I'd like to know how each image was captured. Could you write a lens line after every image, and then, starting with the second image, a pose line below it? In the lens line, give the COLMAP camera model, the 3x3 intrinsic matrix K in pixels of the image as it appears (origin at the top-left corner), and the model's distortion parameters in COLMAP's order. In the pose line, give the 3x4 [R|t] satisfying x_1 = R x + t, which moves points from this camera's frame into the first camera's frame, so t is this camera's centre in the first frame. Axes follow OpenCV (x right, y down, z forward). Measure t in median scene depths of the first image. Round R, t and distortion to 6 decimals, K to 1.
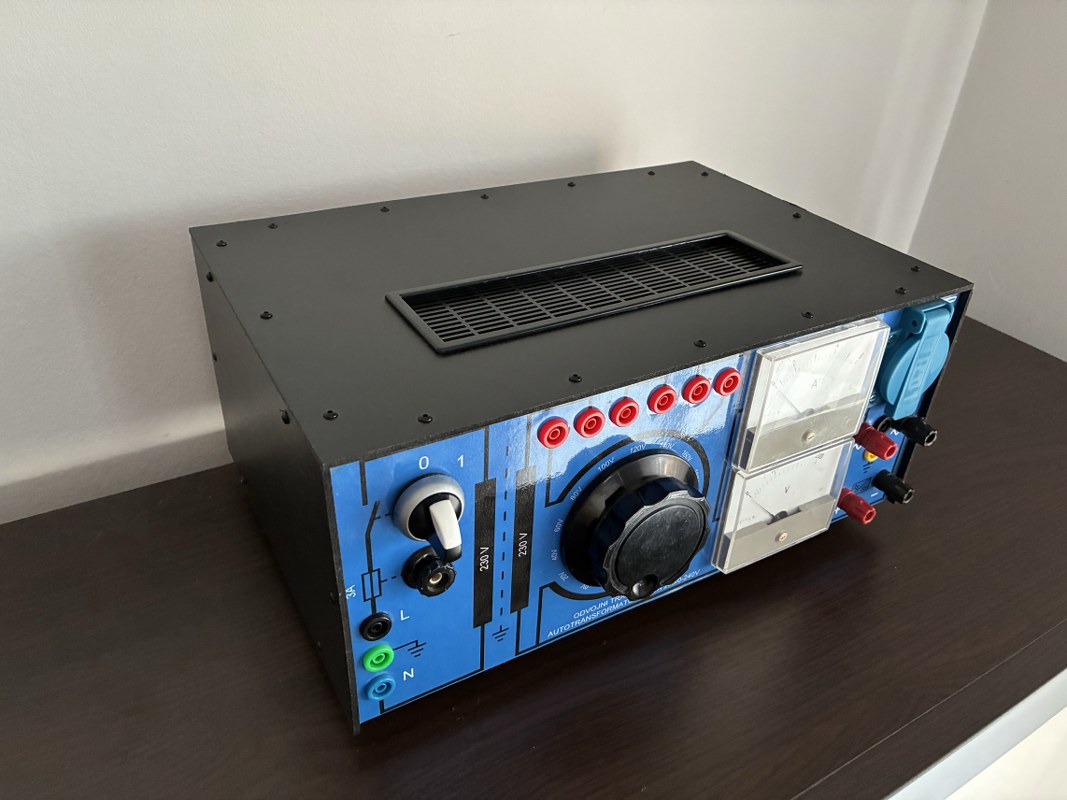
lens RADIAL K [[820.9, 0, 542.5], [0, 820.9, 403.5], [0, 0, 1]] dist [0.043790, -0.049409]
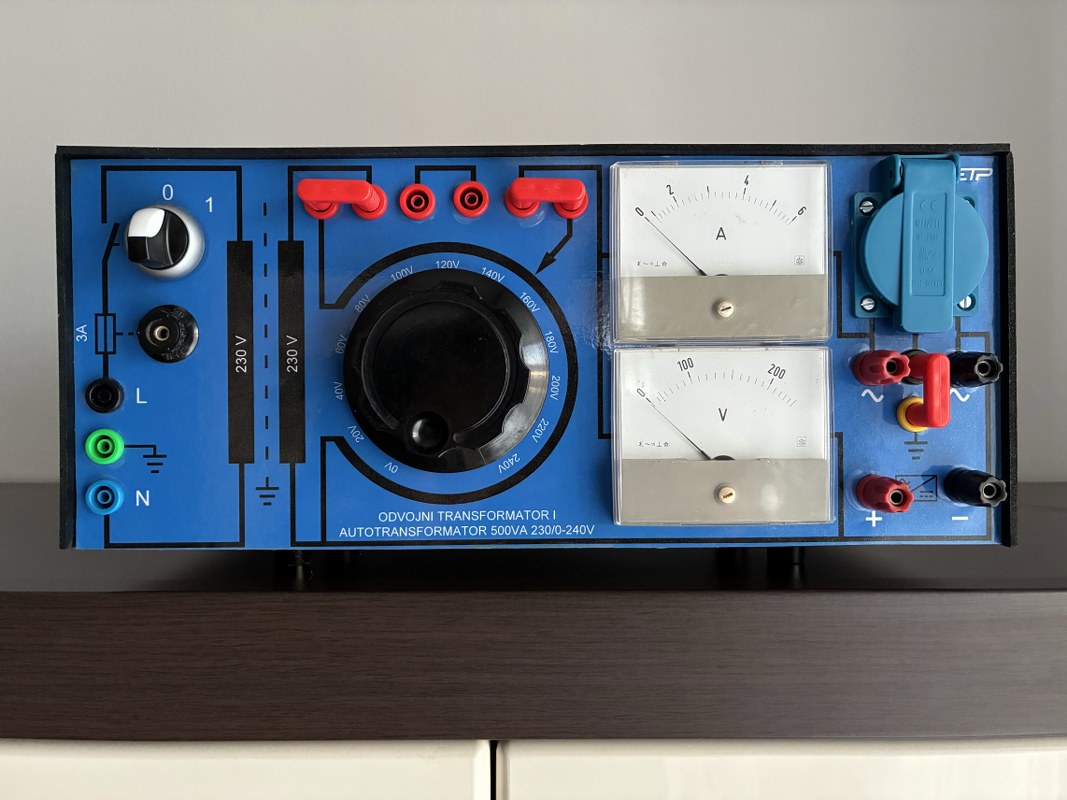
lens RADIAL K [[820.9, 0, 533.1], [0, 820.9, 394.8], [0, 0, 1]] dist [0.043790, -0.049409]
pose [[0.865929, -0.056387, -0.496979, 0.584315], [-0.227756, 0.840179, -0.492165, 0.542778], [0.445303, 0.539370, 0.714692, 0.497694]]
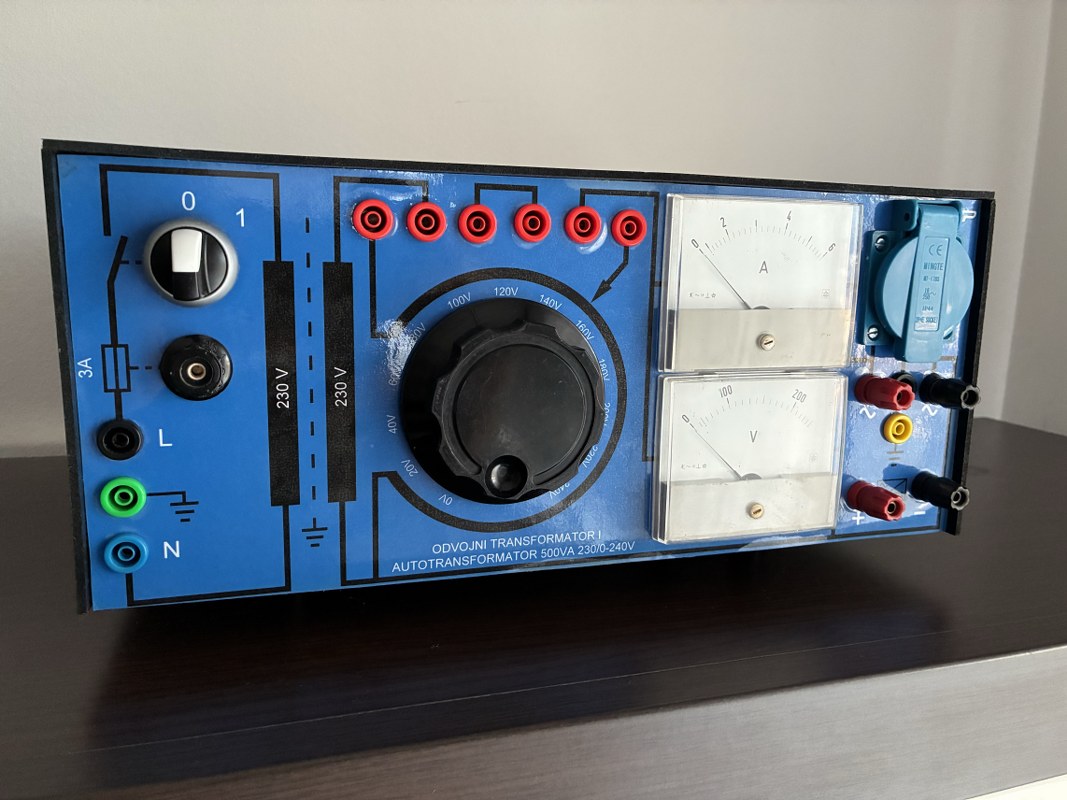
lens RADIAL K [[820.9, 0, 534.4], [0, 820.9, 393.2], [0, 0, 1]] dist [0.043790, -0.049409]
pose [[0.973051, 0.008261, -0.230442, 0.319565], [-0.100723, 0.914205, -0.392535, 0.443181], [0.207428, 0.405167, 0.890401, 0.325946]]
